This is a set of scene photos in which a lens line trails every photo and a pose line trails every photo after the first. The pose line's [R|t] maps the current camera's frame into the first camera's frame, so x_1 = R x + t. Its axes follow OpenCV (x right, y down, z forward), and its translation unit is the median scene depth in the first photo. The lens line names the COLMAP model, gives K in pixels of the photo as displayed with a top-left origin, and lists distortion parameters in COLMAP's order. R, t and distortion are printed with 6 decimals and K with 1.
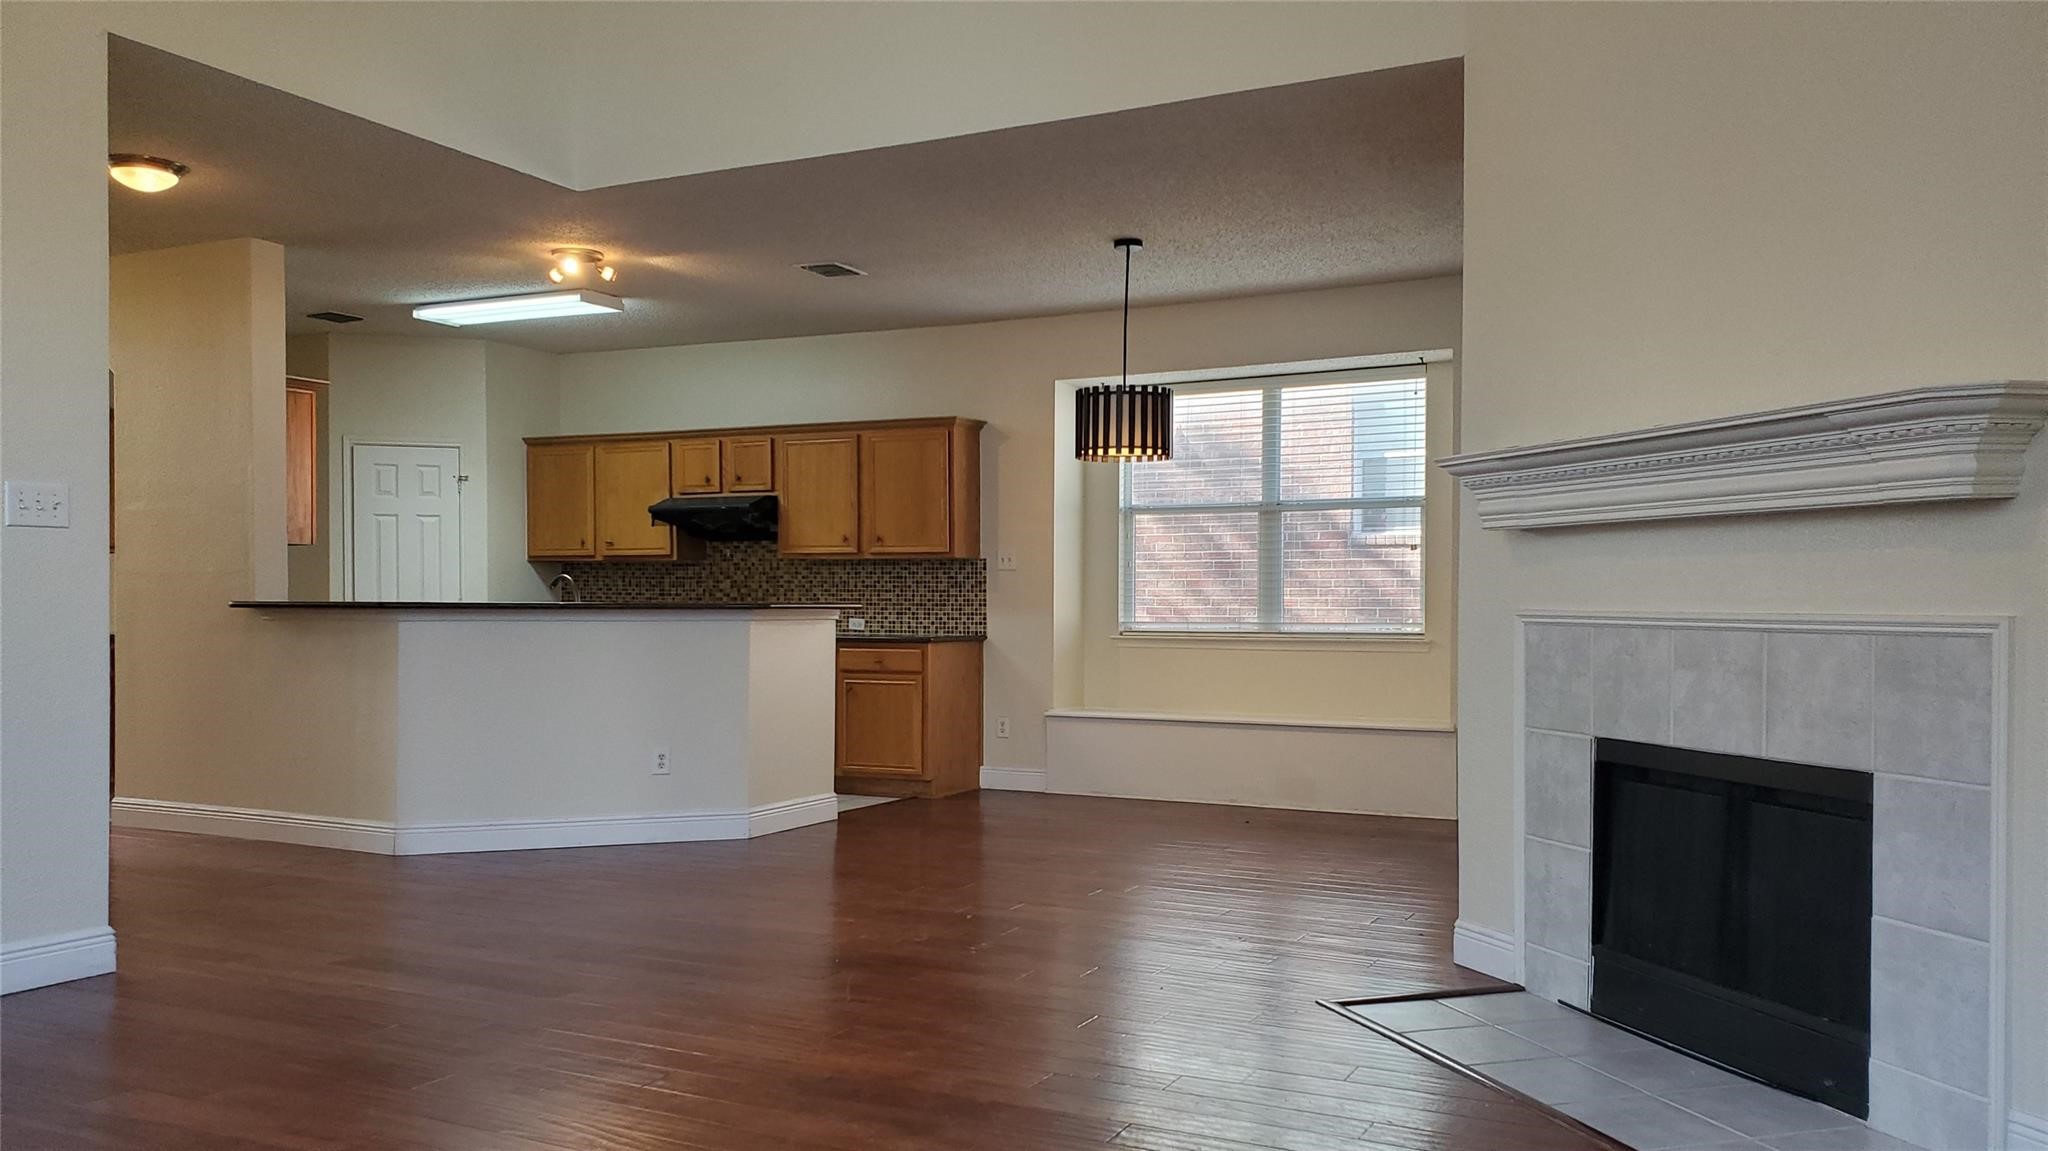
lens RADIAL K [[1592.5, 0, 1065.8], [0, 1592.5, 601.4], [0, 0, 1]] dist [0.079628, -0.050019]
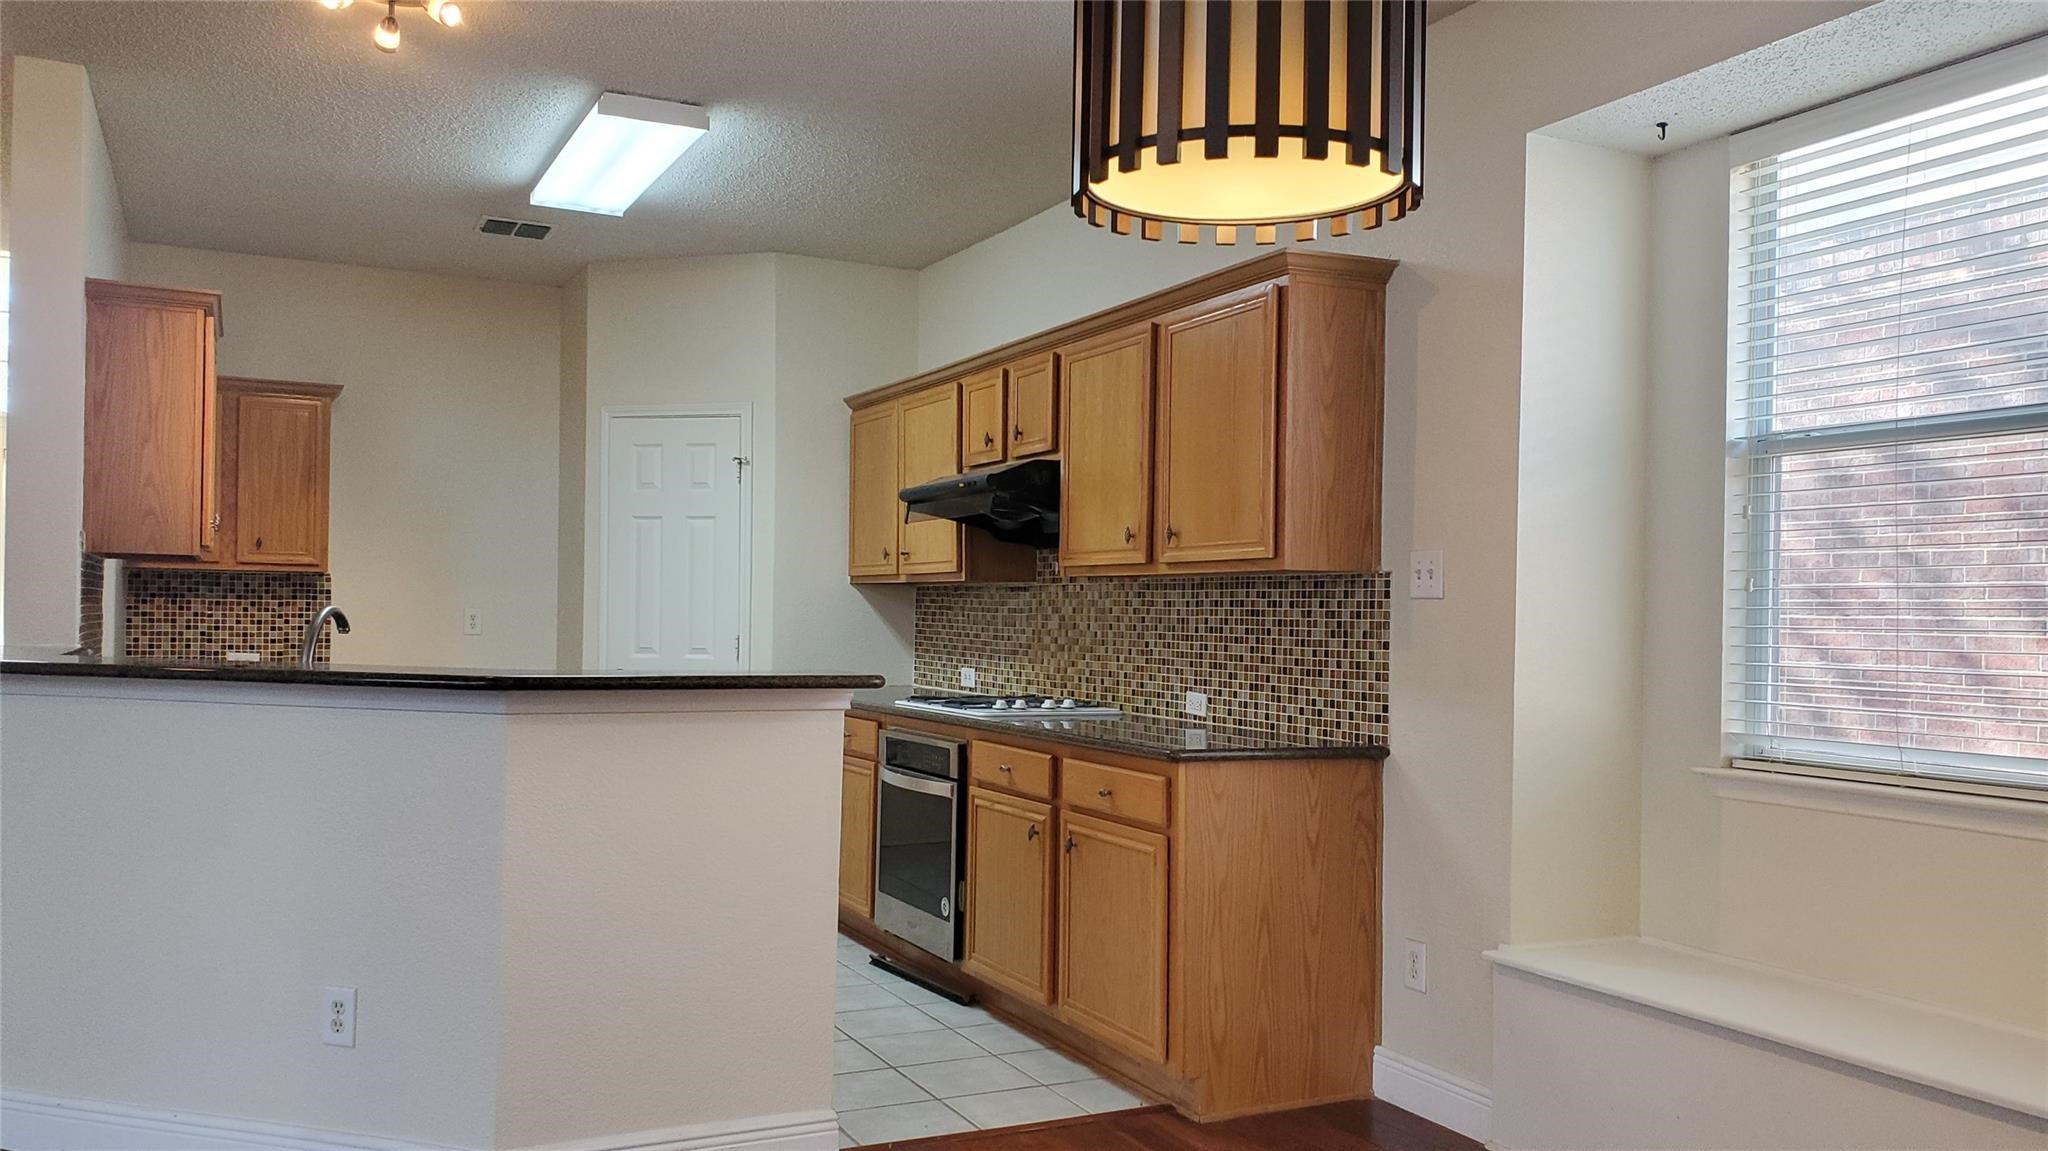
lens RADIAL K [[1592.5, 0, 1023.9], [0, 1592.5, 570.8], [0, 0, 1]] dist [0.079628, -0.050019]
pose [[0.789385, -0.006722, -0.613862, 0.141123], [-0.016307, 0.999358, -0.031913, -0.011481], [0.613682, 0.035202, 0.788768, 0.579713]]
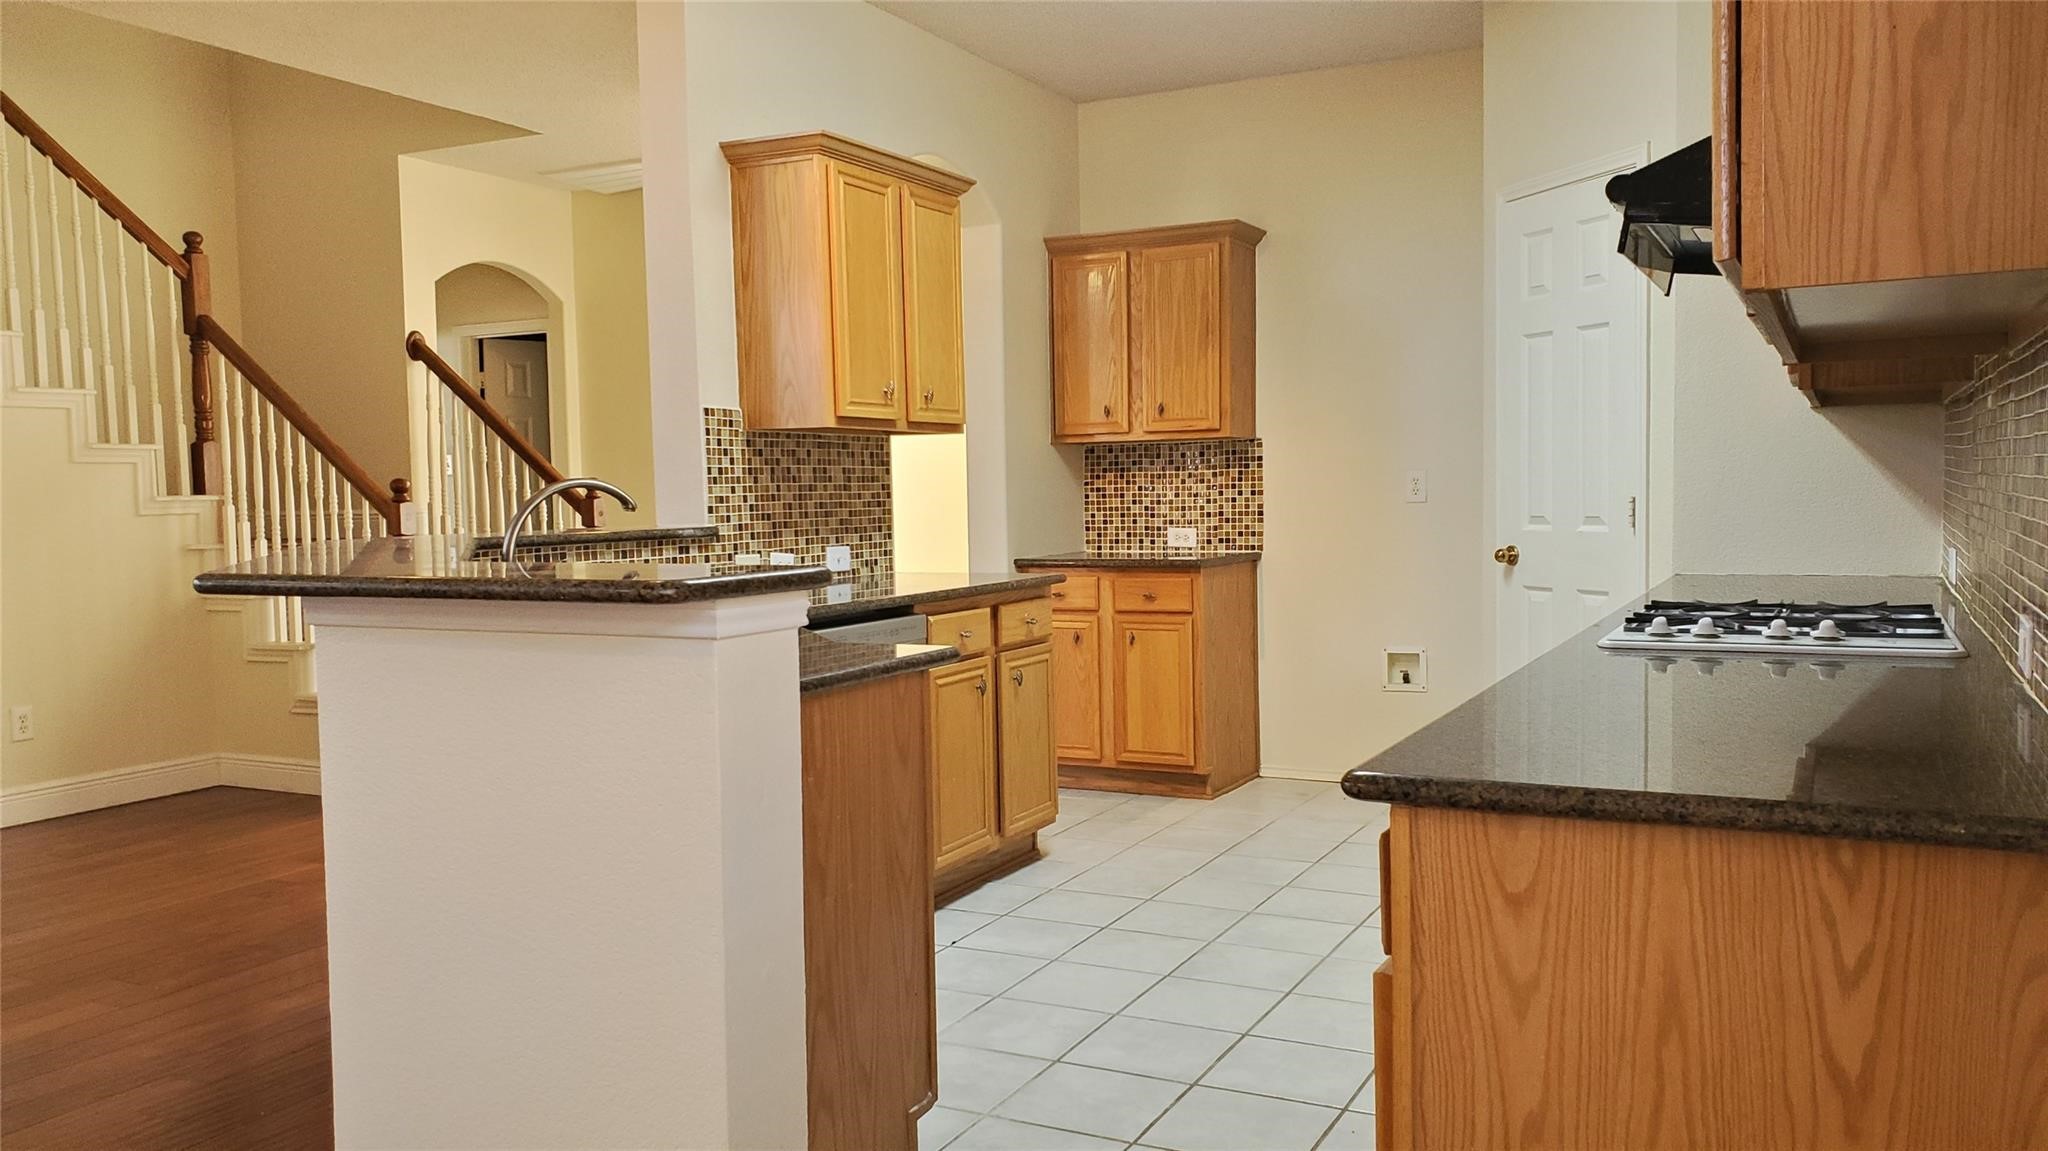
lens RADIAL K [[1592.5, 0, 1027.8], [0, 1592.5, 580.4], [0, 0, 1]] dist [0.079628, -0.050019]
pose [[-0.007259, 0.058024, -0.998289, 0.088325], [0.023466, 0.998050, 0.057839, -0.010359], [0.999698, -0.023006, -0.008607, 0.894132]]
